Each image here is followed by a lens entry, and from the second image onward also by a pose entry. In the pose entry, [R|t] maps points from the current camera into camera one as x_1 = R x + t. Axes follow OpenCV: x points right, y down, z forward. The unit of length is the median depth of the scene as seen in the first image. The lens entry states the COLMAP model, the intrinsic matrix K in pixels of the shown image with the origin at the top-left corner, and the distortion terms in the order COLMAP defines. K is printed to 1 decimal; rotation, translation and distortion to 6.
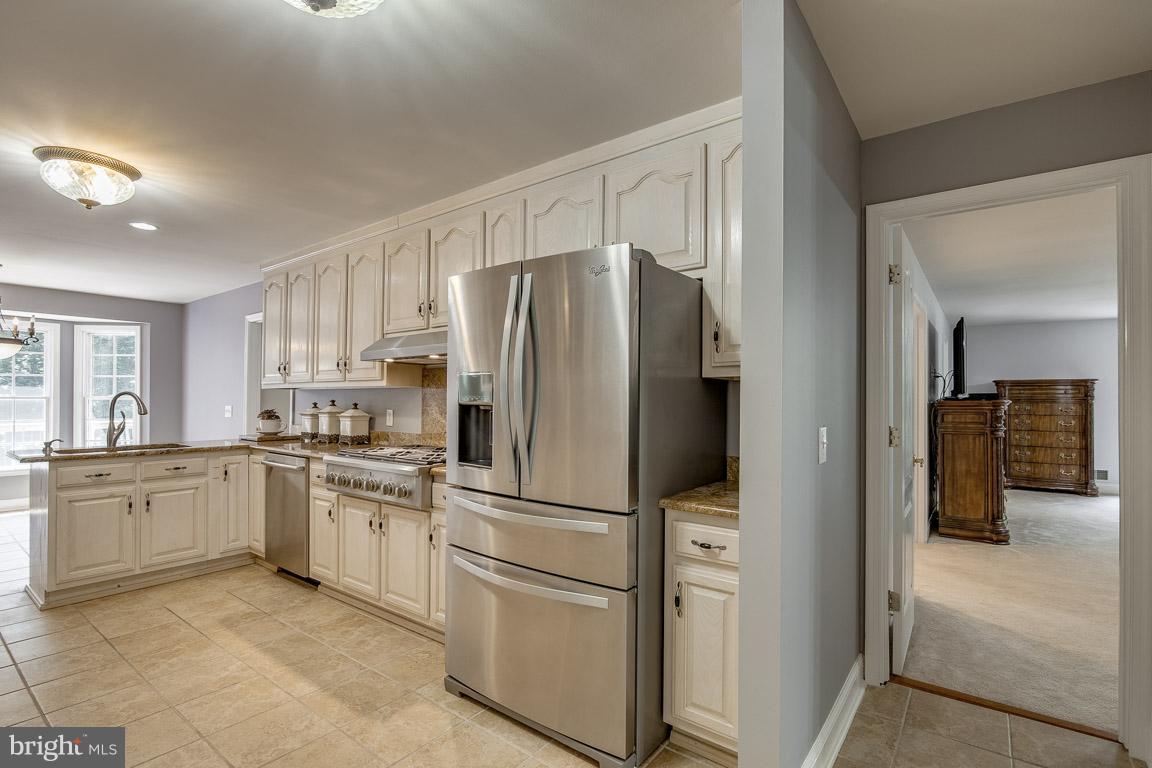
lens RADIAL K [[528.6, 0, 577.7], [0, 528.6, 405.9], [0, 0, 1]] dist [-0.009422, 0.000390]
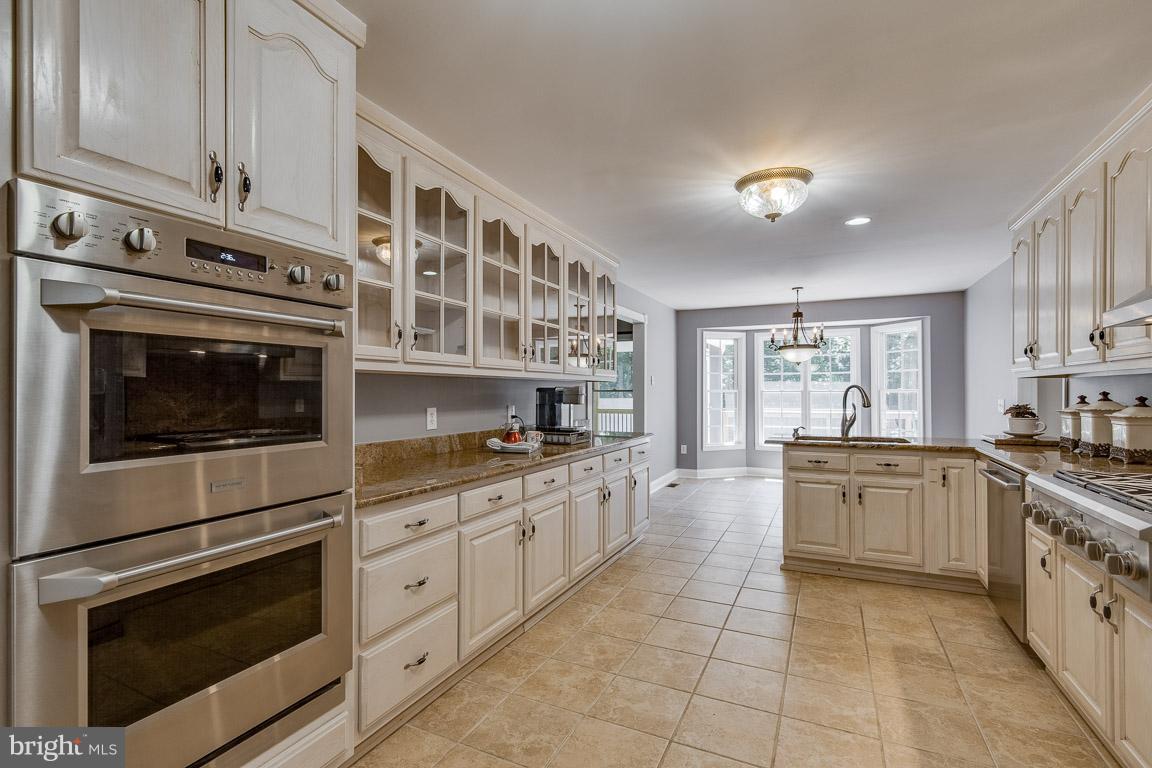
lens RADIAL K [[525.6, 0, 570.5], [0, 525.6, 390.7], [0, 0, 1]] dist [-0.001033, -0.000570]
pose [[0.202674, -0.007132, -0.979220, 0.051783], [-0.007594, 0.999932, -0.008854, -0.002124], [0.979217, 0.009231, 0.202606, 0.251607]]
